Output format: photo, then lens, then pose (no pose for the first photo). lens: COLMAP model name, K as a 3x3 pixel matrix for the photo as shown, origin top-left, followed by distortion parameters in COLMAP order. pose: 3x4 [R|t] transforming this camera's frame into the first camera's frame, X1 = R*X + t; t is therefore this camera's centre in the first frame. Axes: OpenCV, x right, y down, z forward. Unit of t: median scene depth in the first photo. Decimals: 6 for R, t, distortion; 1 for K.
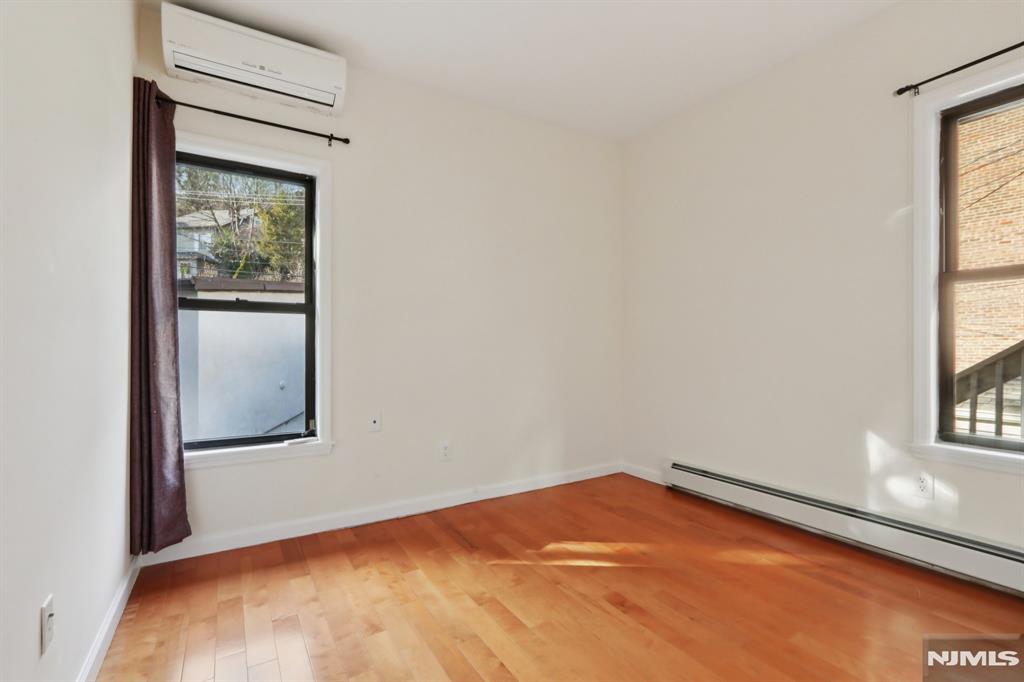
lens RADIAL K [[473.1, 0, 493.3], [0, 473.1, 347.6], [0, 0, 1]] dist [-0.000753, -0.000310]
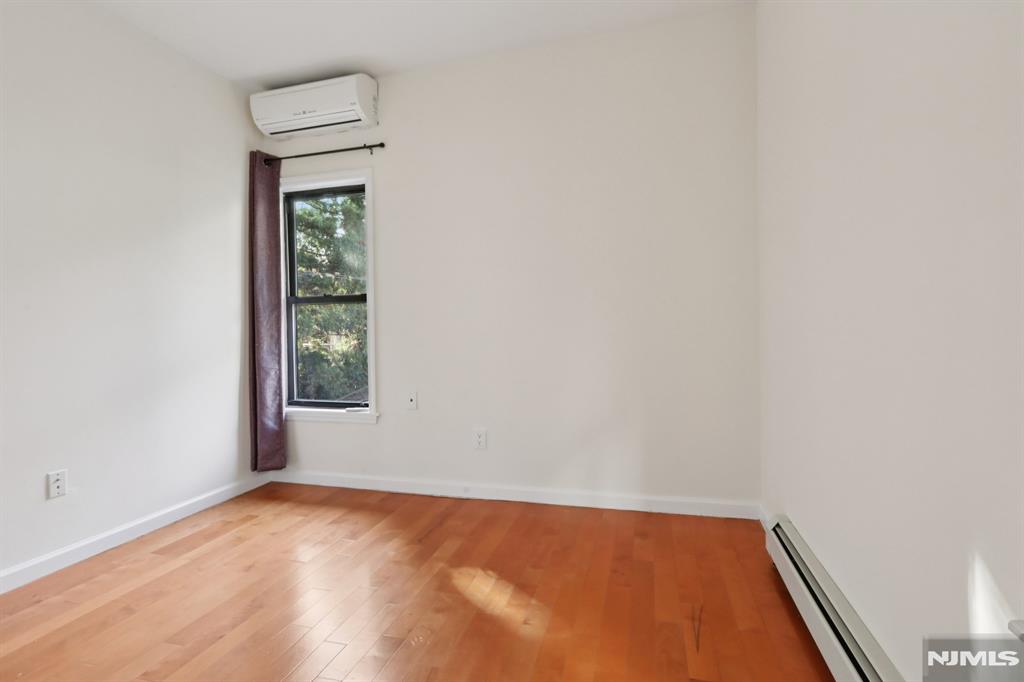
lens RADIAL K [[467.8, 0, 512.0], [0, 467.8, 341.0], [0, 0, 1]] dist [-0.003859, -0.000280]
pose [[0.687561, 0.002564, -0.726122, 0.668428], [0.014384, 0.999749, 0.017150, 0.008046], [0.725984, -0.022236, 0.687352, 0.438923]]
